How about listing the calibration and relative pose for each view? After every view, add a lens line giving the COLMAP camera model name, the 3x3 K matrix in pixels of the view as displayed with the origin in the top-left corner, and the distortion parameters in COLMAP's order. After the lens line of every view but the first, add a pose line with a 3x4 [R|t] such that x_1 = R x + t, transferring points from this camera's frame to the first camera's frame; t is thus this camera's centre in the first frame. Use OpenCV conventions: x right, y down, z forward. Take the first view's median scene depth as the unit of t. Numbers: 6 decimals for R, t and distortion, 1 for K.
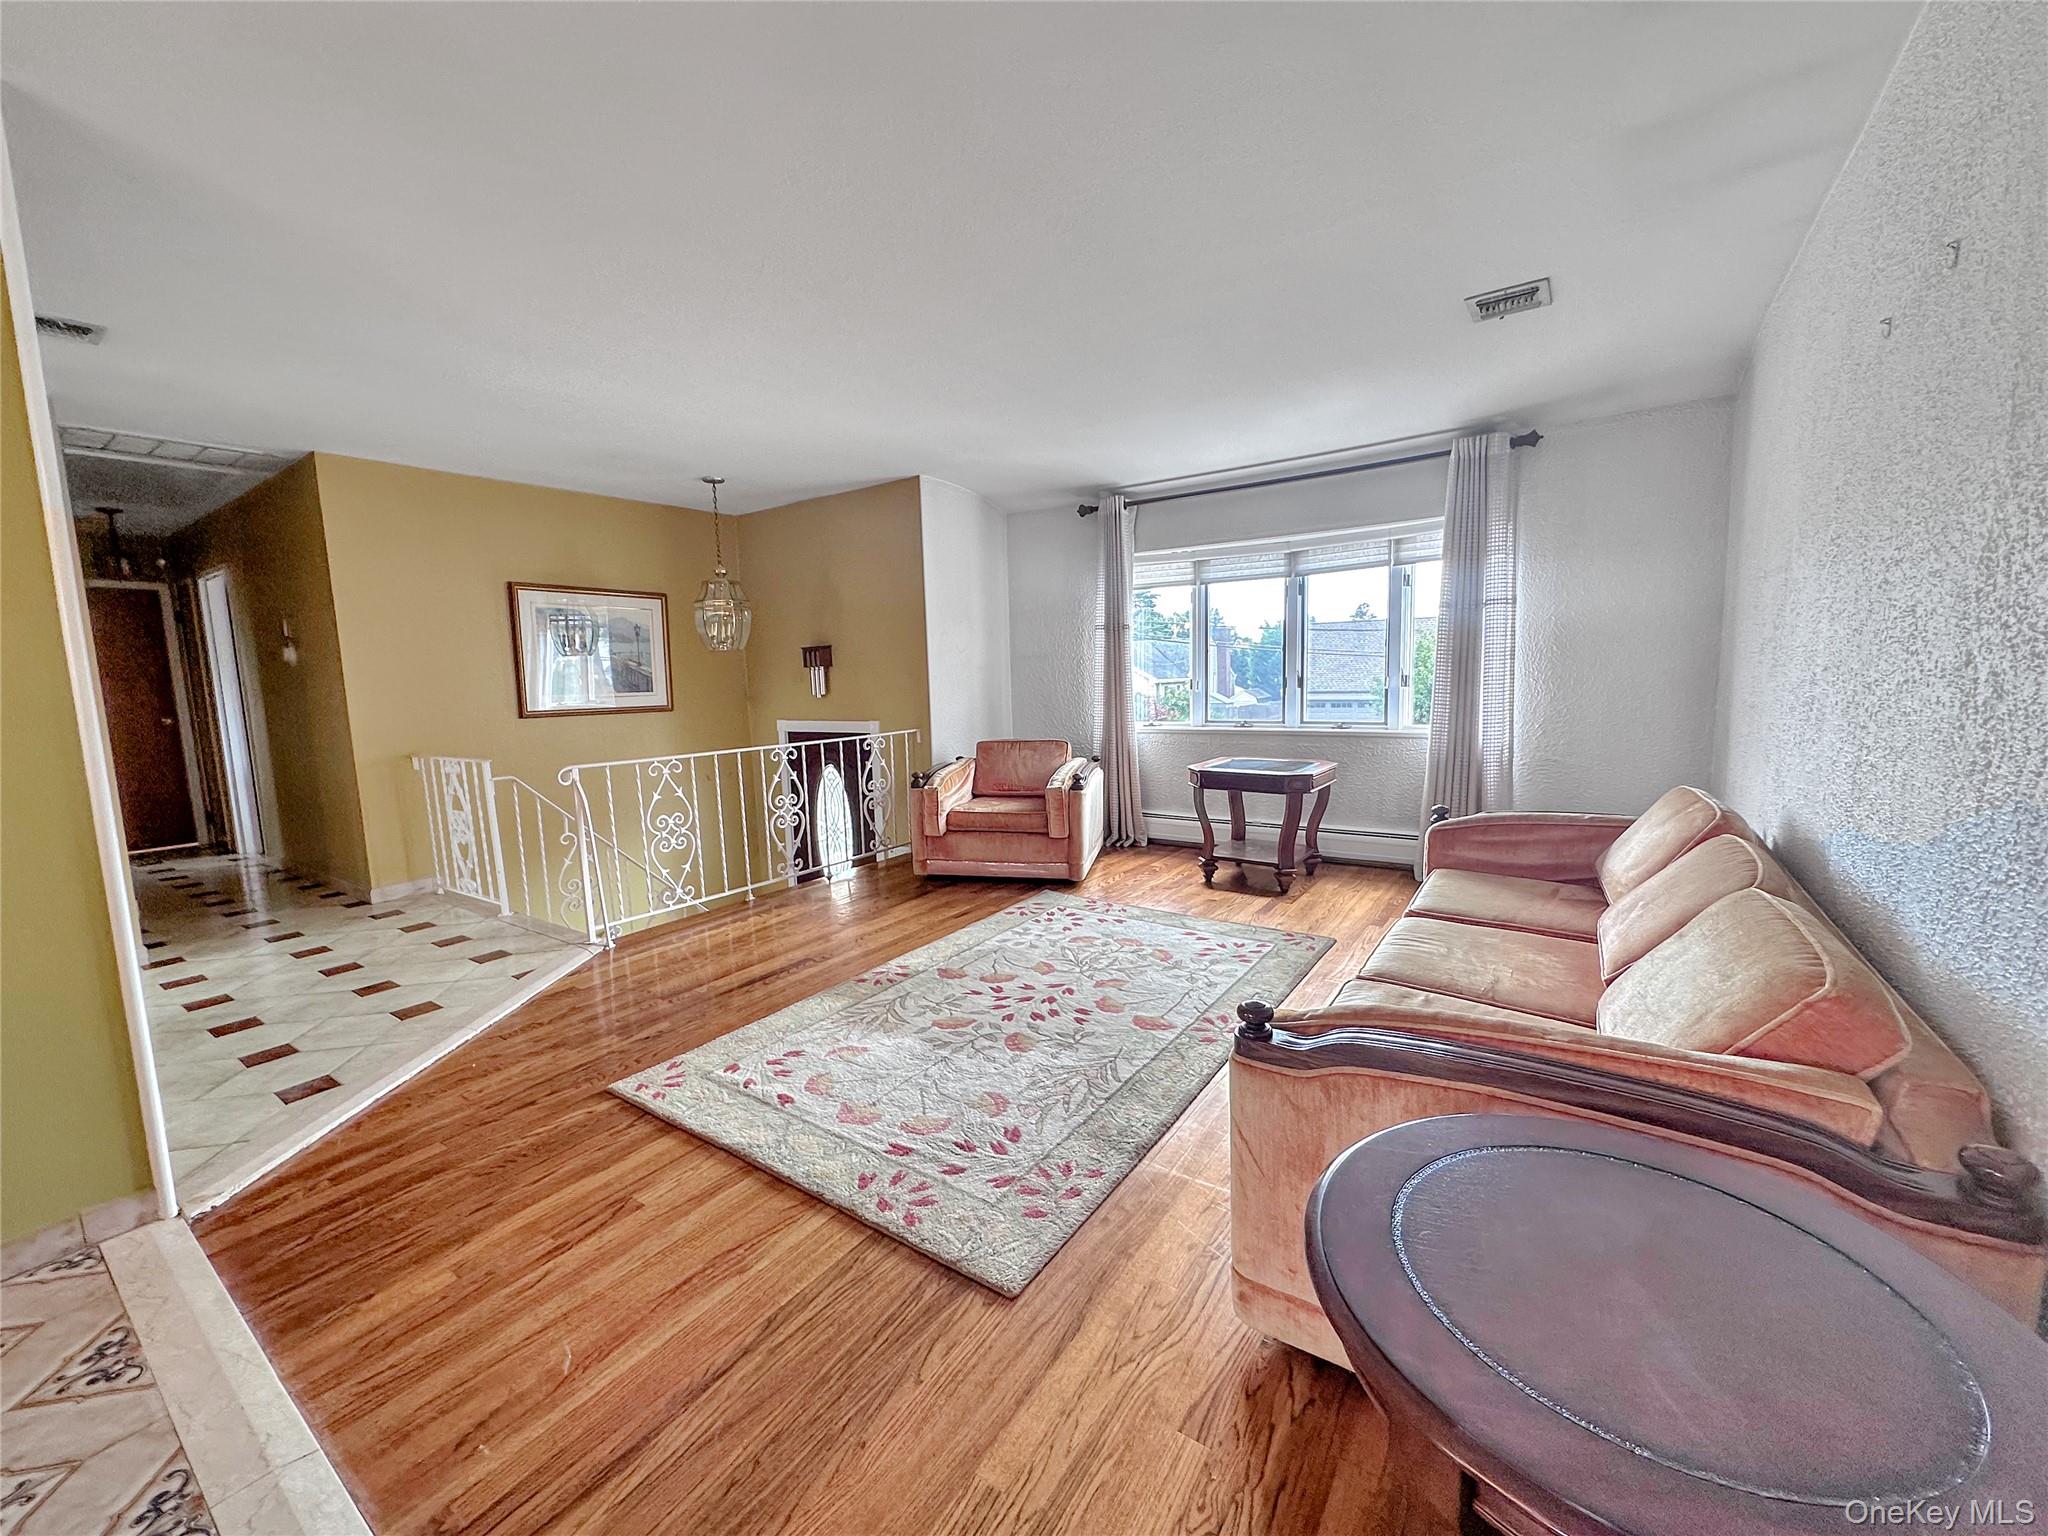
lens RADIAL K [[811.3, 0, 1025.7], [0, 811.3, 772.1], [0, 0, 1]] dist [-0.003703, 0.001188]
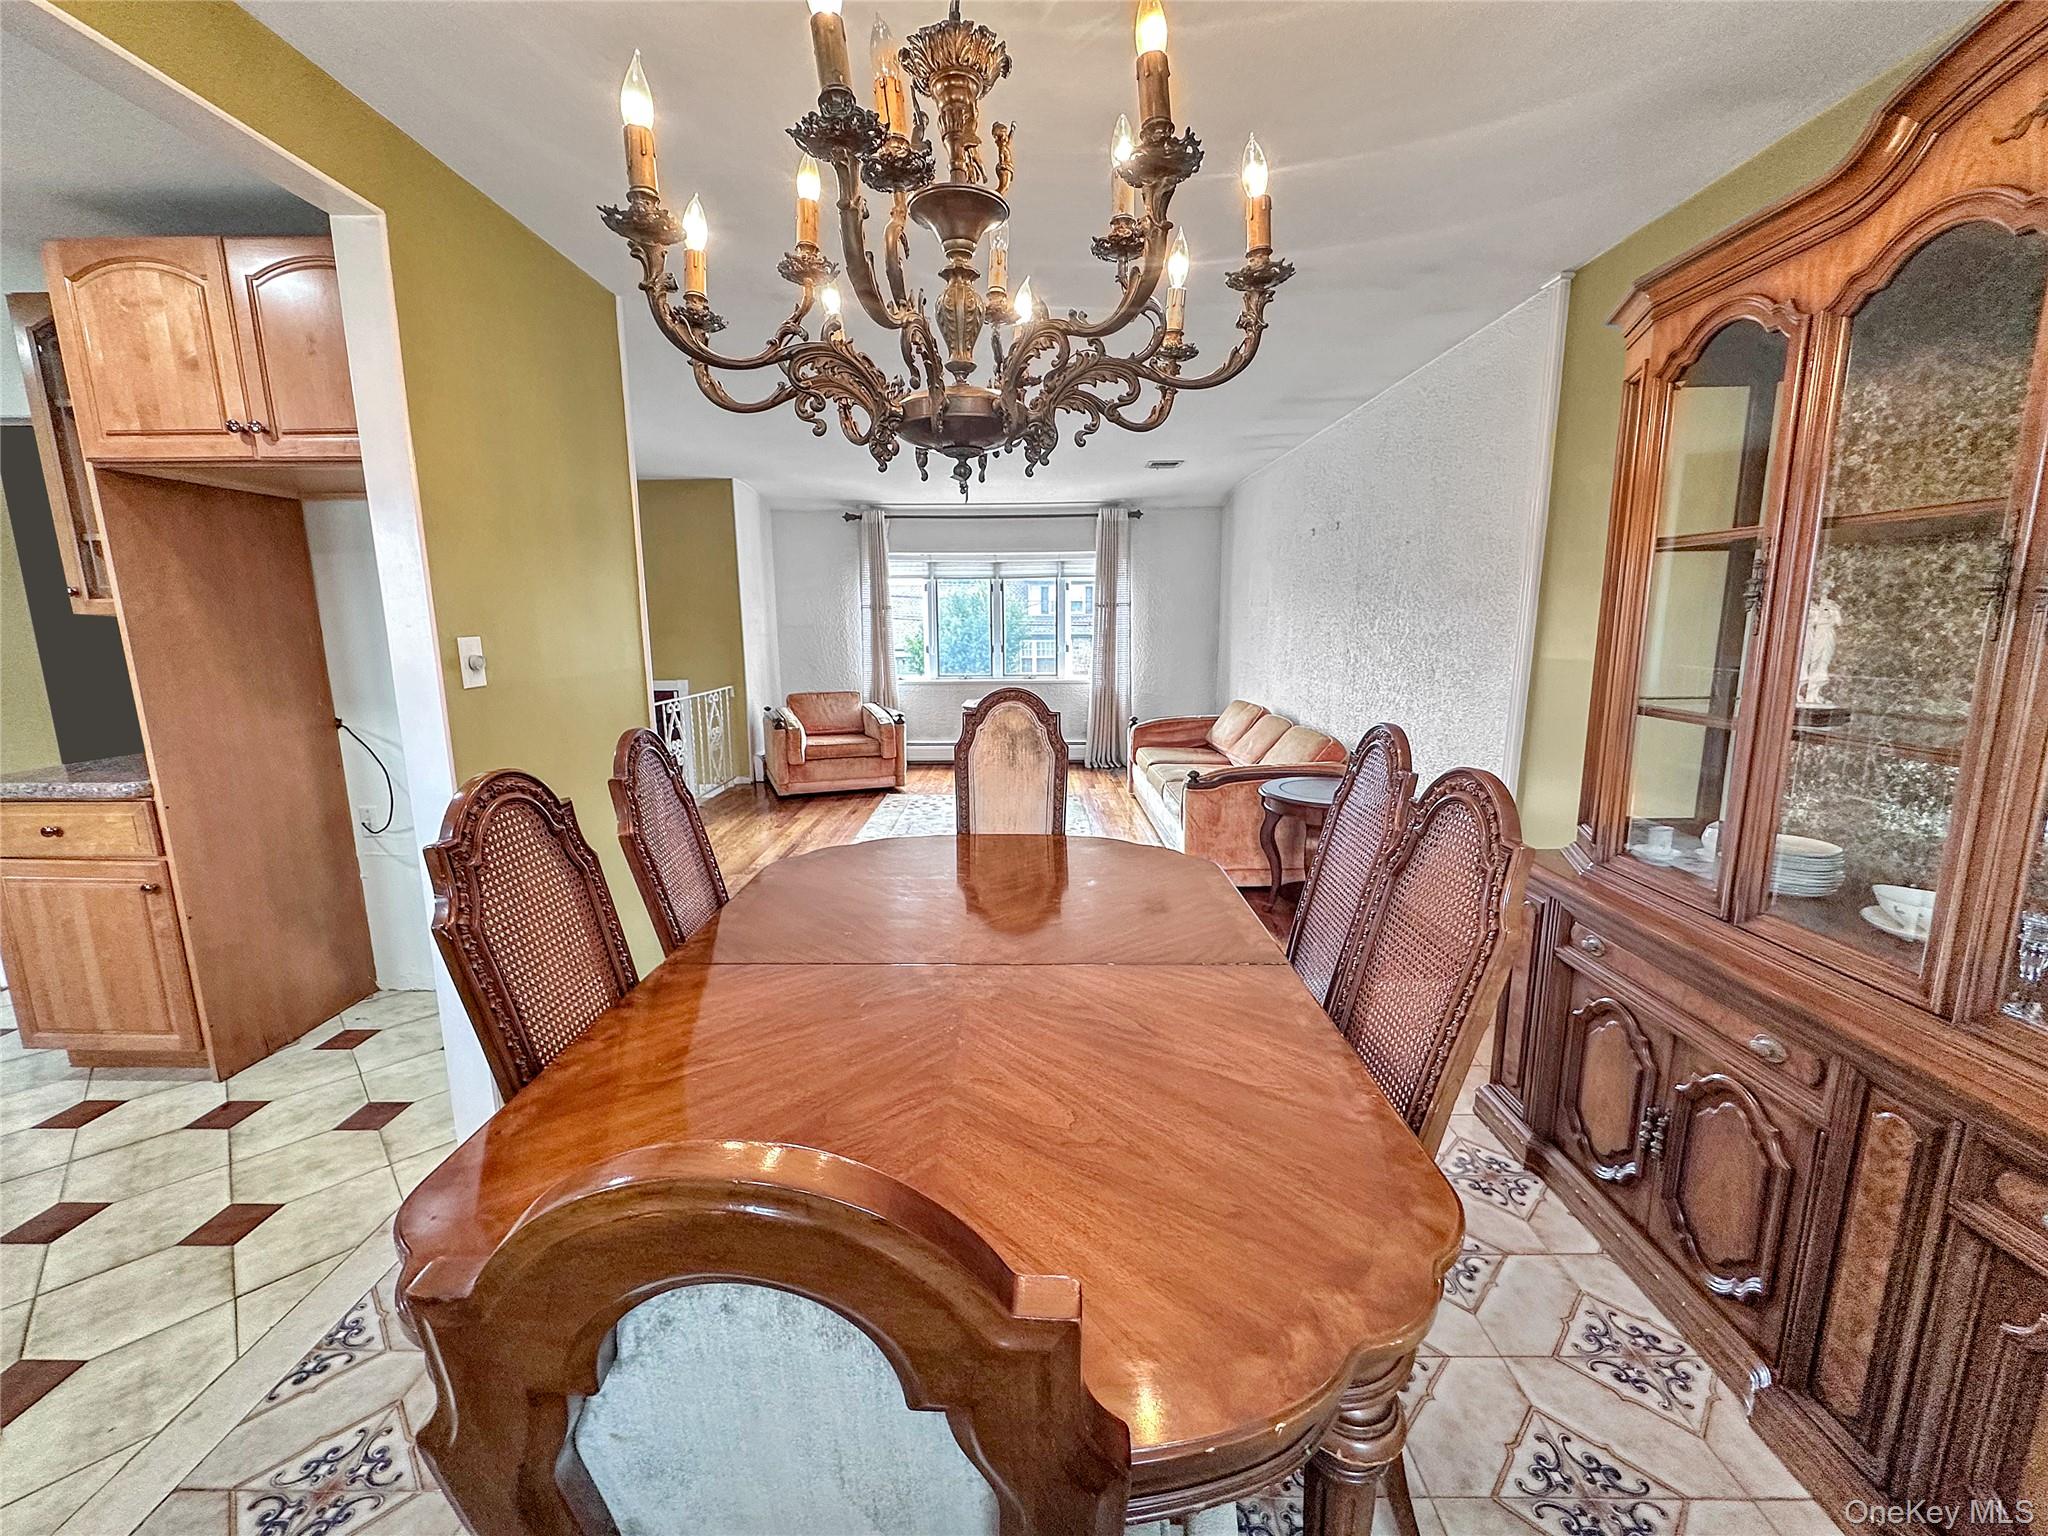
lens RADIAL K [[811.3, 0, 1020.1], [0, 811.3, 770.3], [0, 0, 1]] dist [-0.003703, 0.001188]
pose [[0.829919, -0.080532, 0.552041, -0.700912], [0.052505, 0.996409, 0.066421, 0.023879], [-0.555408, -0.026139, 0.831167, -0.403258]]
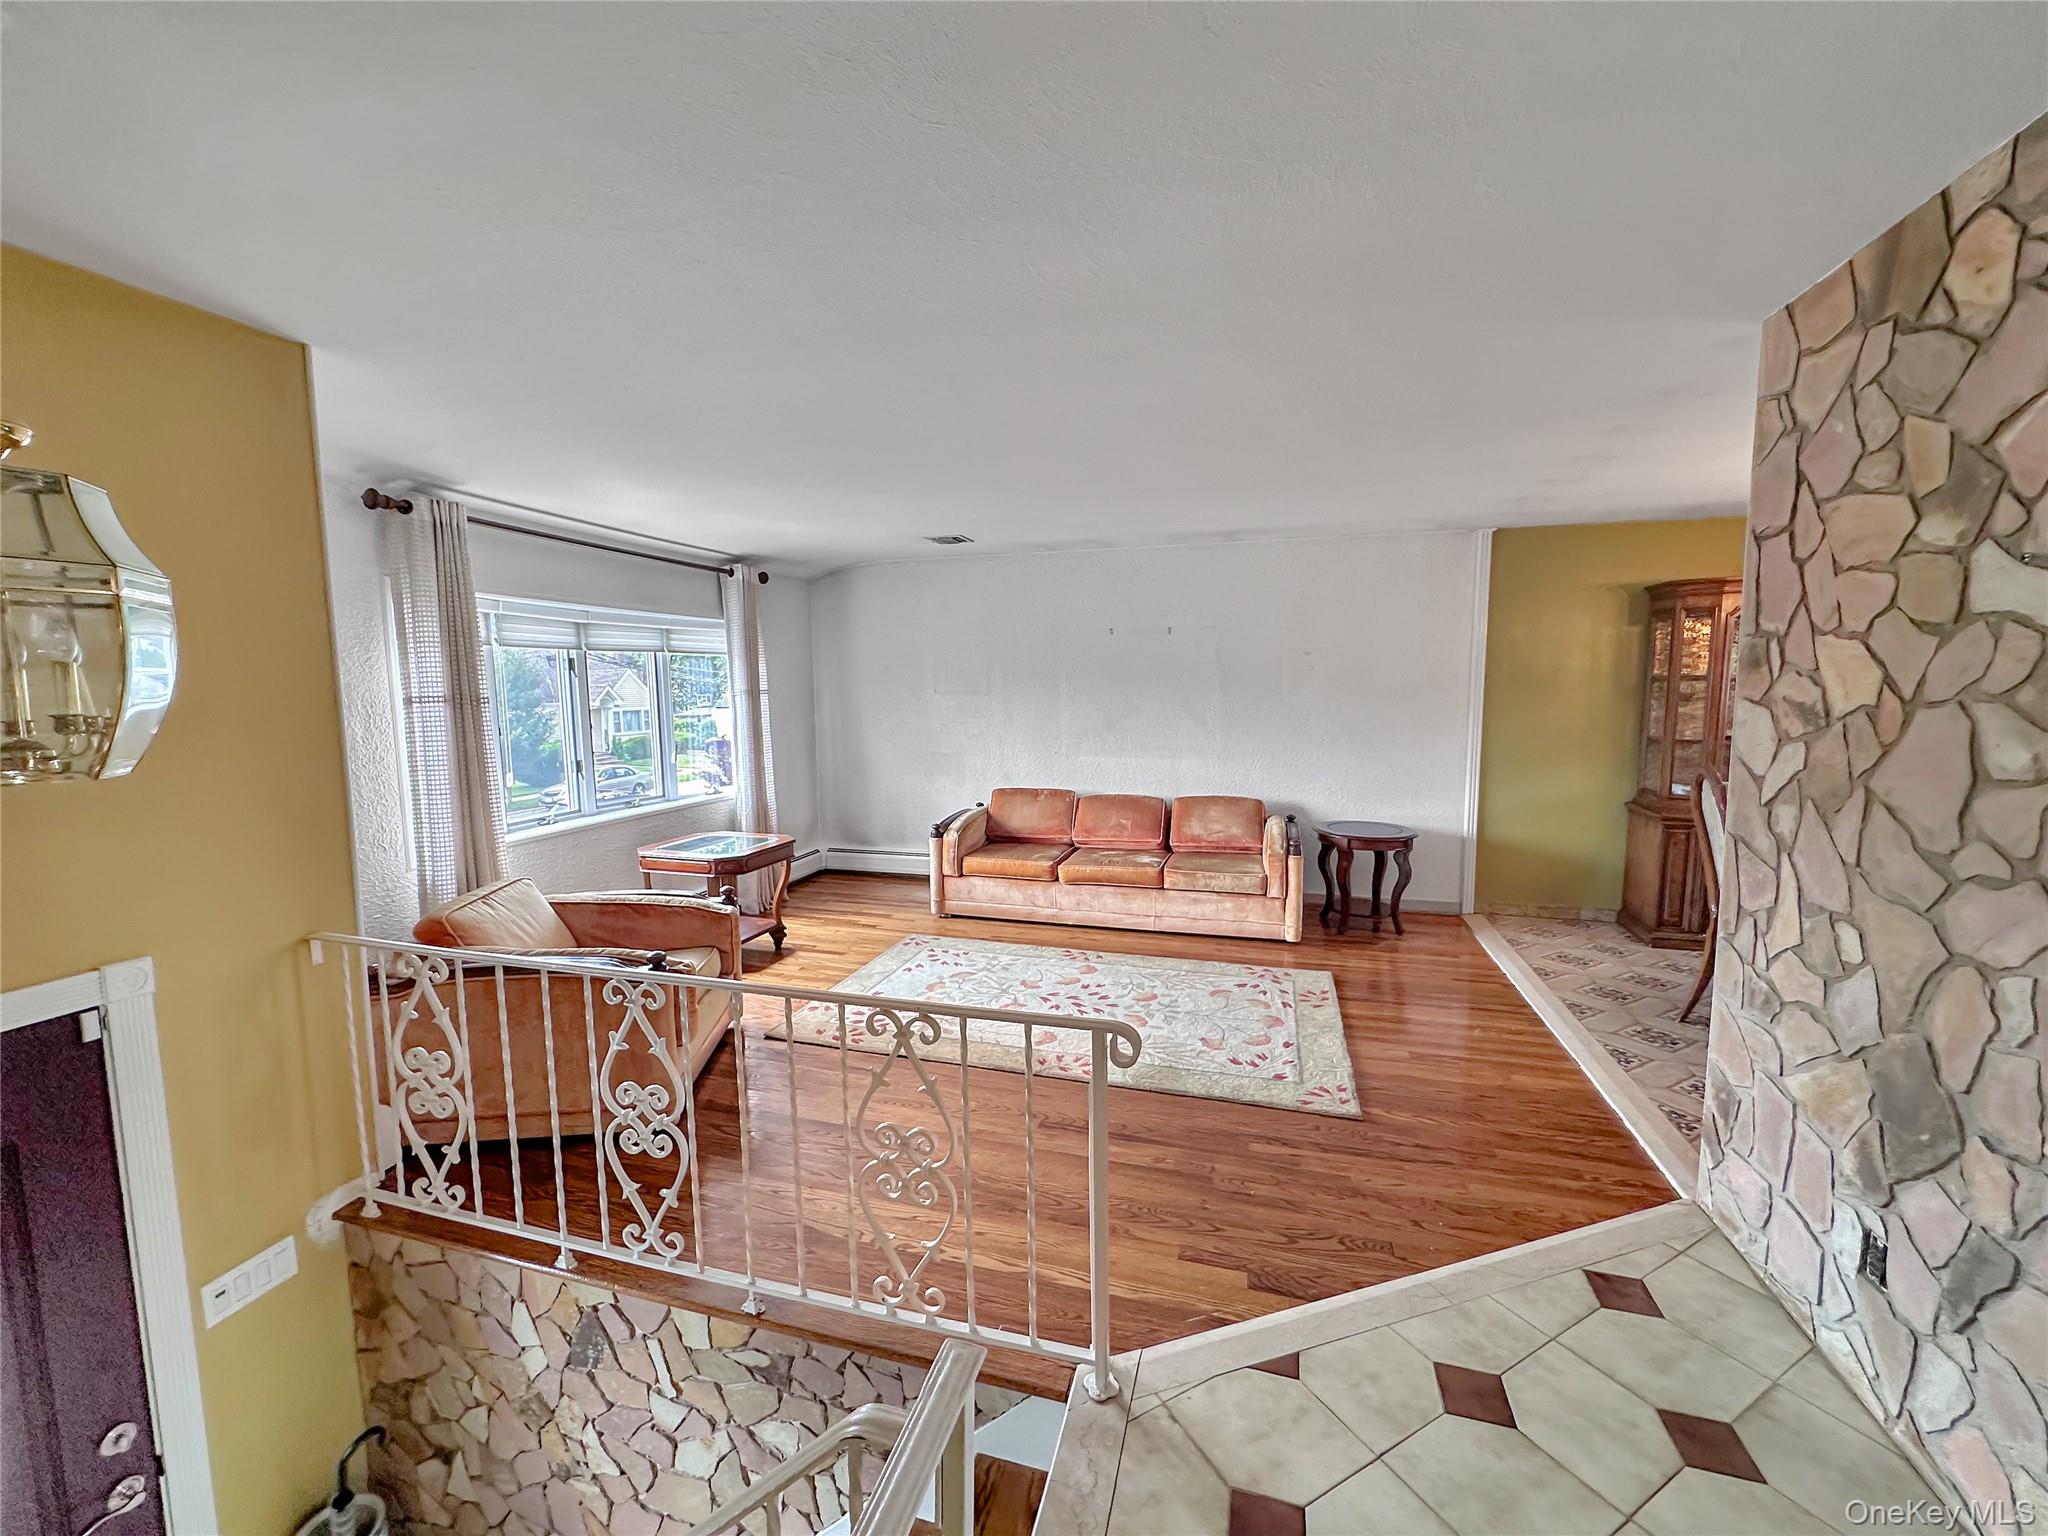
lens RADIAL K [[811.3, 0, 1020.3], [0, 811.3, 774.1], [0, 0, 1]] dist [-0.003703, 0.001188]
pose [[-0.305955, -0.072572, 0.949276, -0.973093], [0.135269, 0.983661, 0.118798, -0.204807], [-0.942387, 0.164754, -0.291139, 1.166034]]
